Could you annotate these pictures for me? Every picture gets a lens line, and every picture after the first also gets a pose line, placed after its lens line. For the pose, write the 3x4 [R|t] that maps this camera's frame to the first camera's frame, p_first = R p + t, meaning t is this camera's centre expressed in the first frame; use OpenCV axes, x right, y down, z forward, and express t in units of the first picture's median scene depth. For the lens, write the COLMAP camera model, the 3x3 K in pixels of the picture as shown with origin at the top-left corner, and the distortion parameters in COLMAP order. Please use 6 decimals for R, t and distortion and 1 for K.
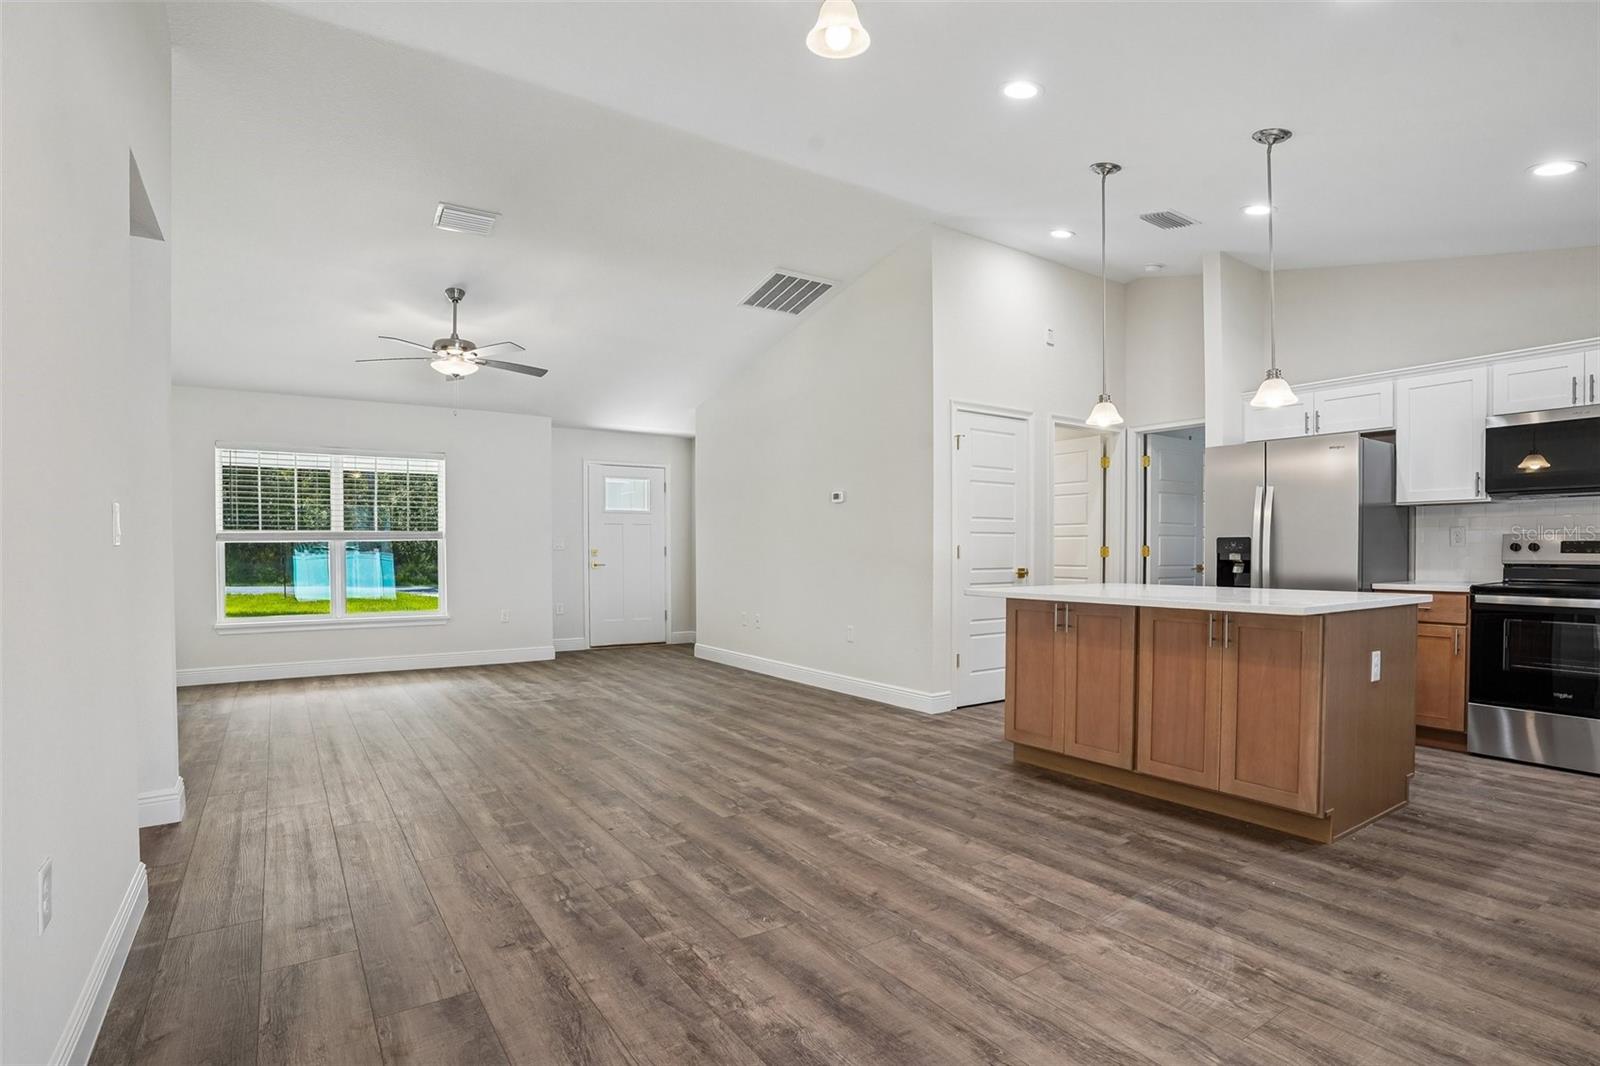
lens RADIAL K [[797.7, 0, 804.4], [0, 797.7, 564.6], [0, 0, 1]] dist [-0.073924, 0.032337]
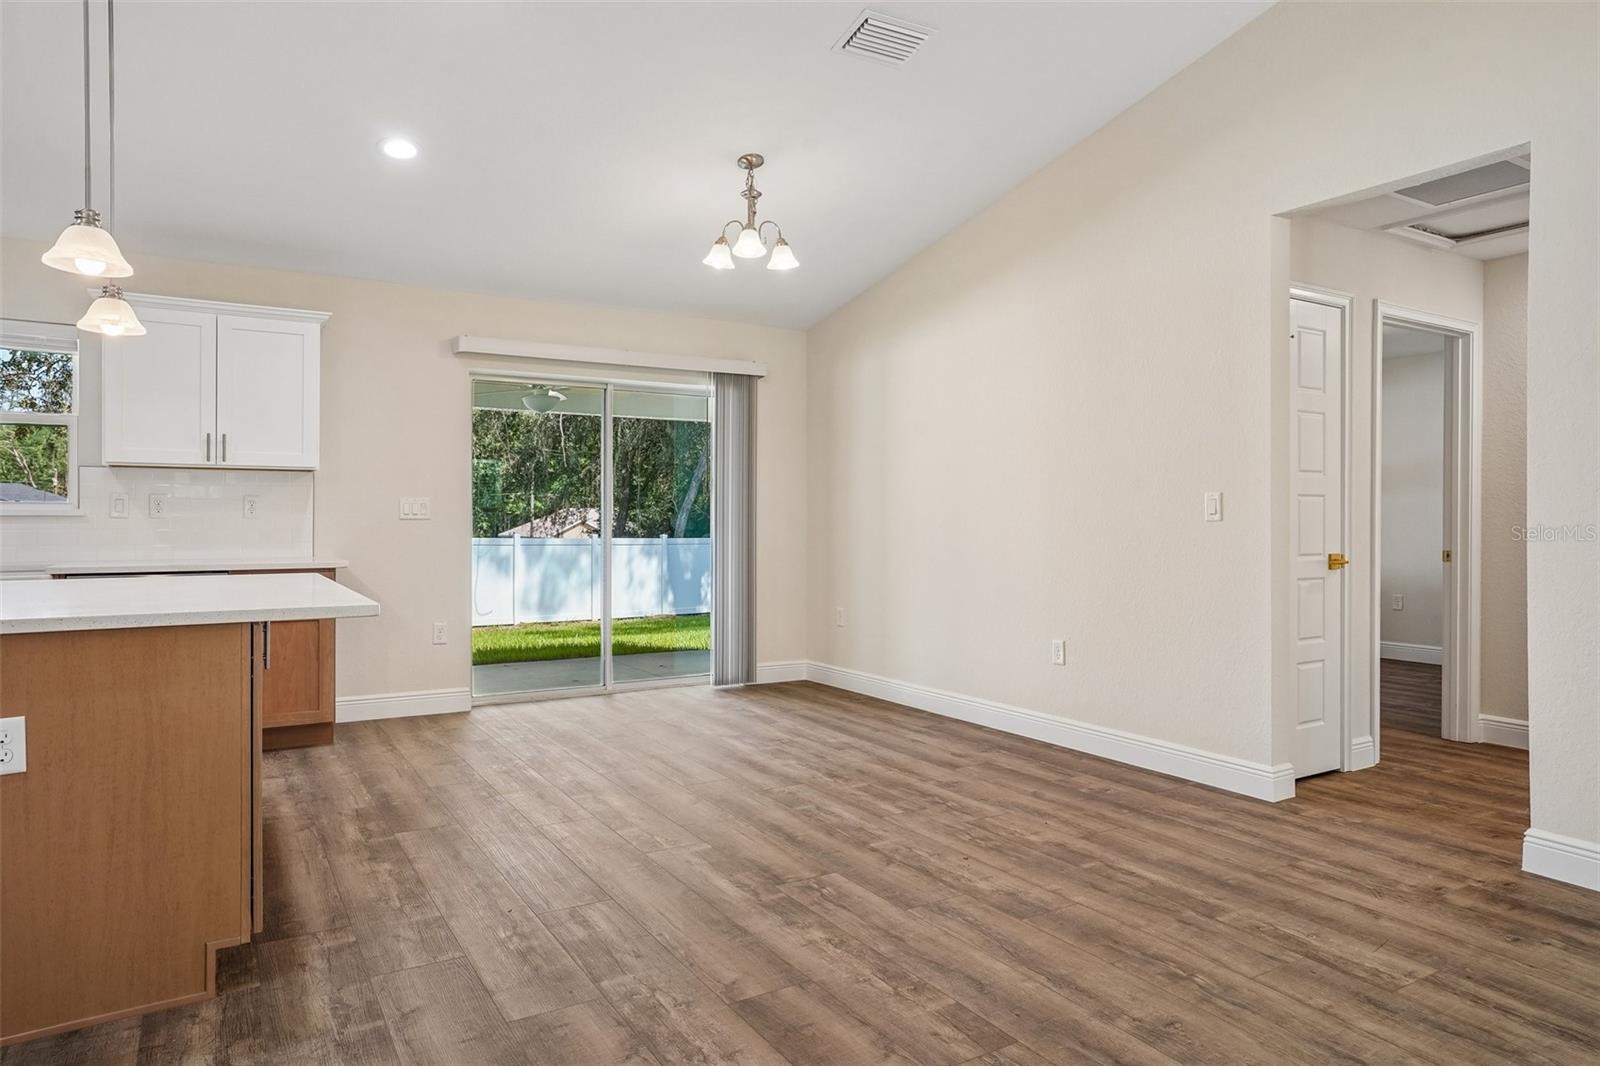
lens RADIAL K [[989.5, 0, 796.8], [0, 989.5, 521.0], [0, 0, 1]] dist [-0.041989, 0.052770]
pose [[-0.998419, -0.001752, 0.056181, -0.101647], [-0.000592, 0.999786, 0.020660, -0.036687], [-0.056206, 0.020594, -0.998207, 1.678428]]
